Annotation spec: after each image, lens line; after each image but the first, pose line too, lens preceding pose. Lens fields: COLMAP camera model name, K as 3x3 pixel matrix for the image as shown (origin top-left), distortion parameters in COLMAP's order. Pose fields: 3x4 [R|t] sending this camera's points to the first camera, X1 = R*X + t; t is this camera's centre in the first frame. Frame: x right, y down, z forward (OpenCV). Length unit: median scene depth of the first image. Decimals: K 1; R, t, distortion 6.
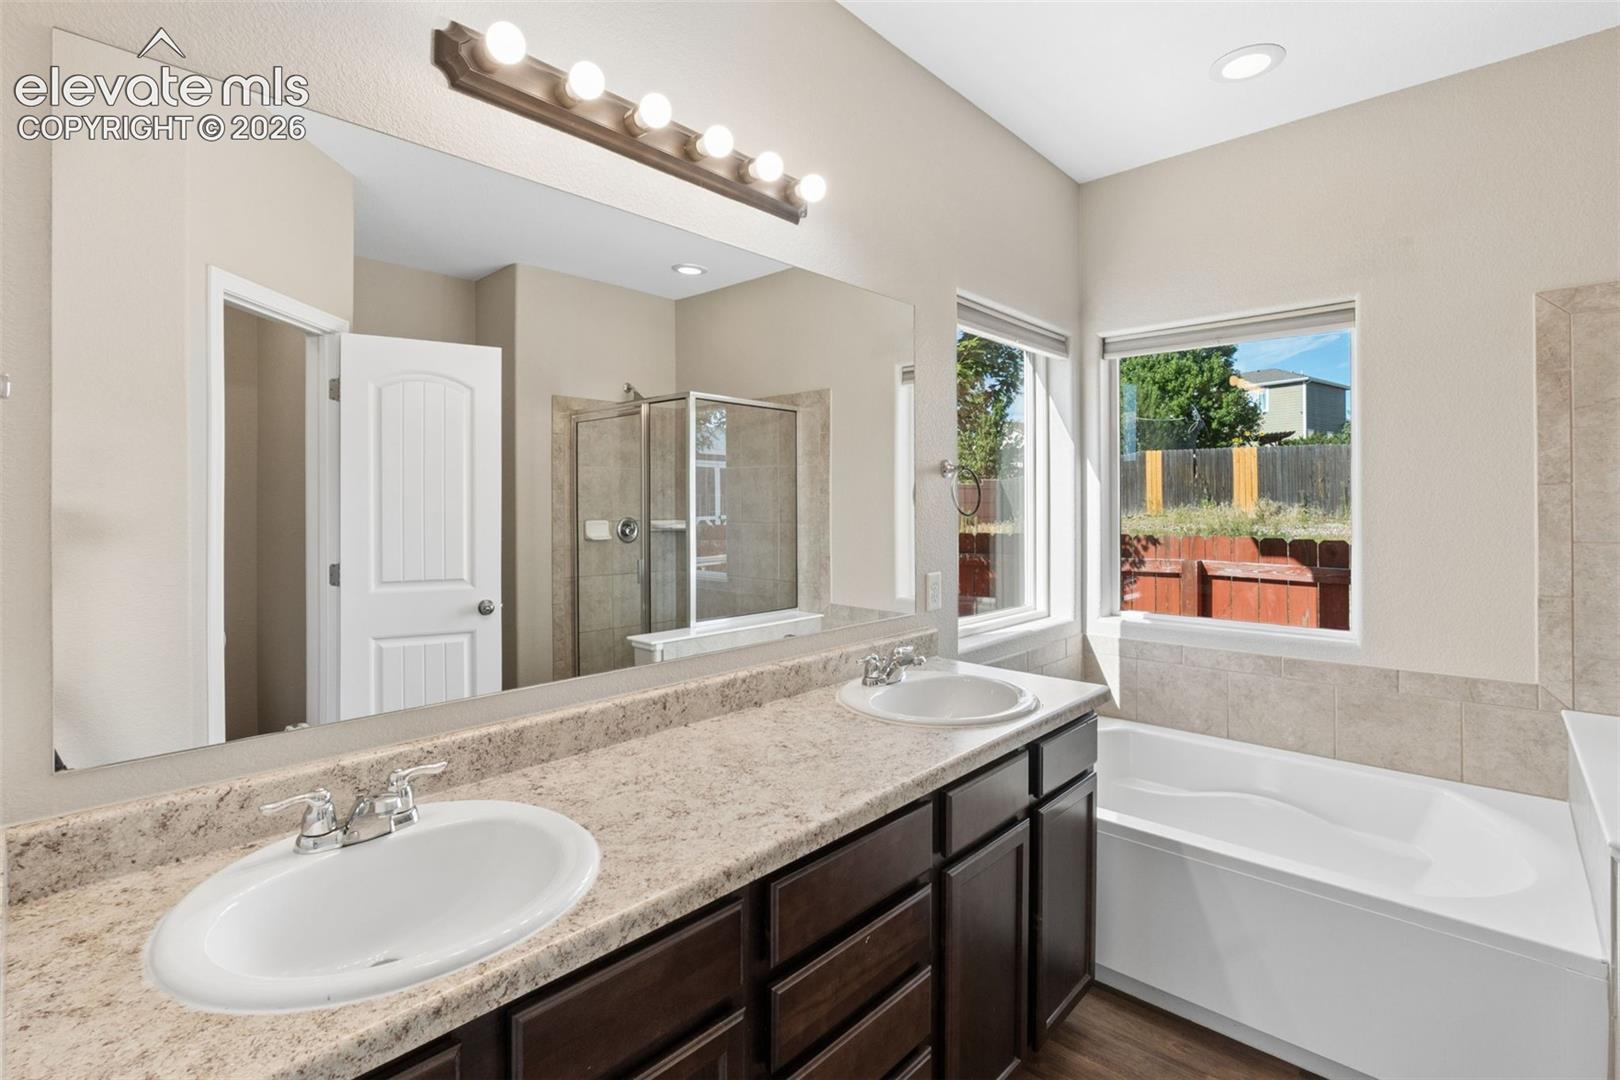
lens RADIAL K [[743.7, 0, 811.2], [0, 743.7, 504.2], [0, 0, 1]] dist [-0.022009, 0.003340]
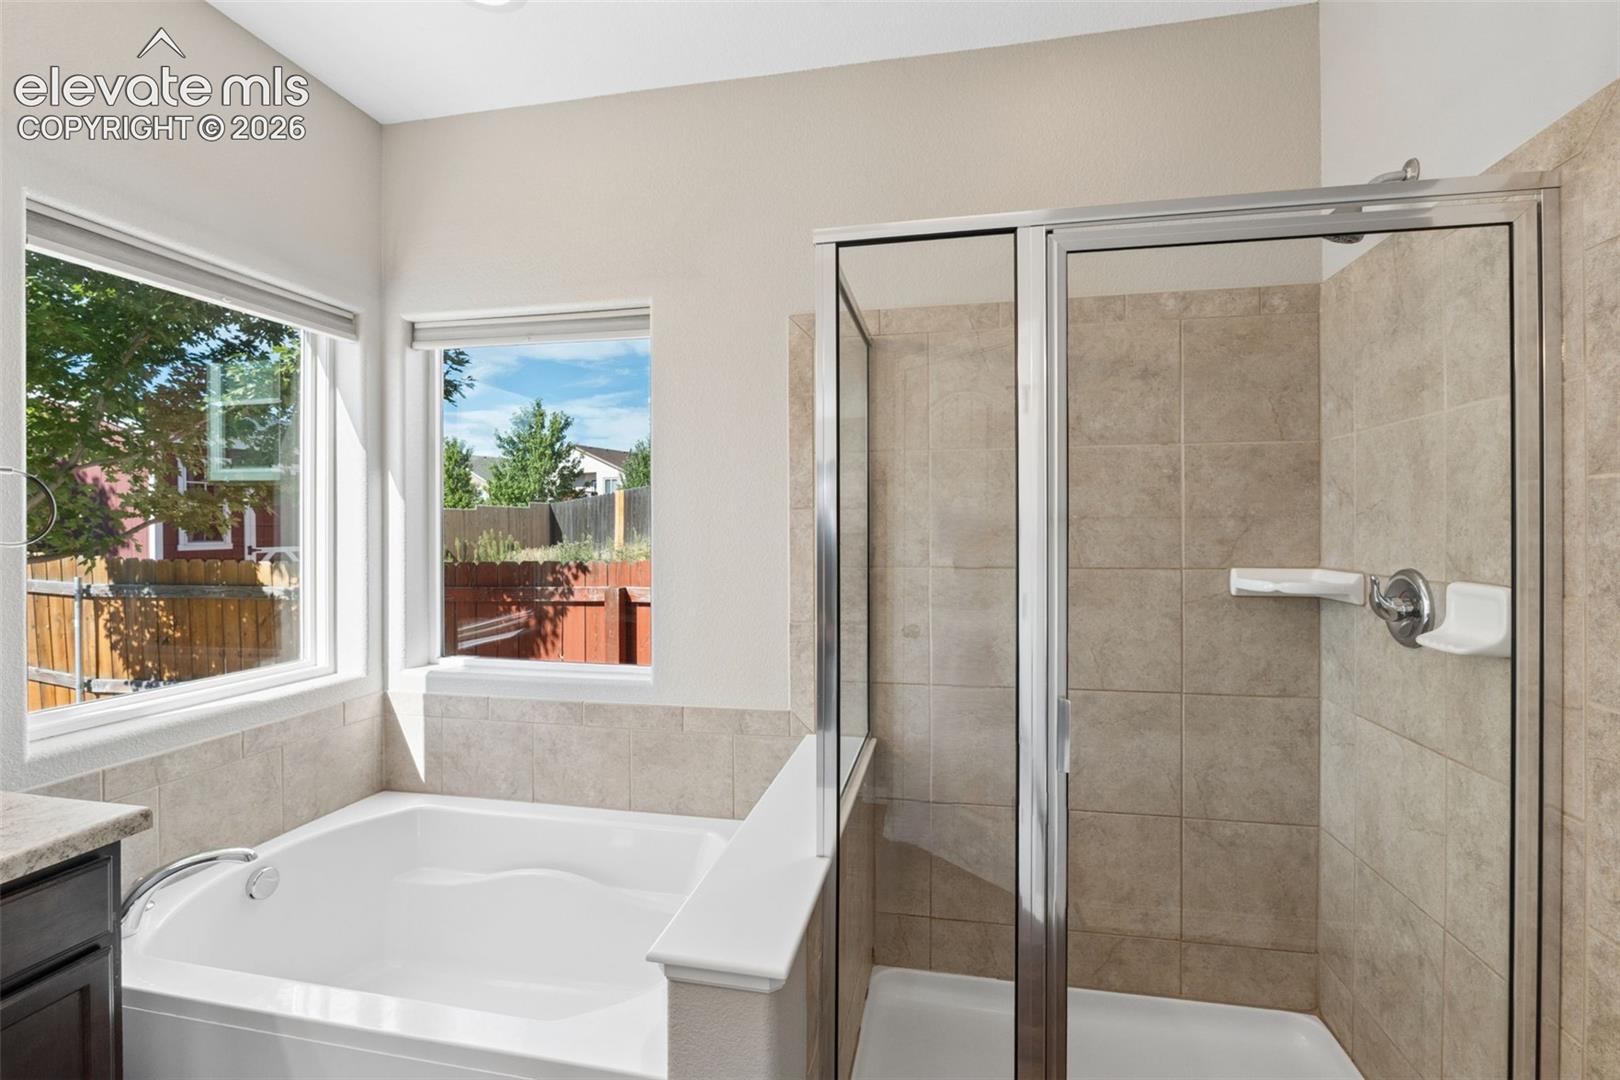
lens RADIAL K [[743.7, 0, 808.0], [0, 743.7, 530.7], [0, 0, 1]] dist [-0.022009, 0.003340]
pose [[0.852620, 0.000129, 0.522532, 0.357263], [-0.001230, 0.999998, 0.001760, 0.000593], [-0.522530, -0.002143, 0.852618, 0.092302]]
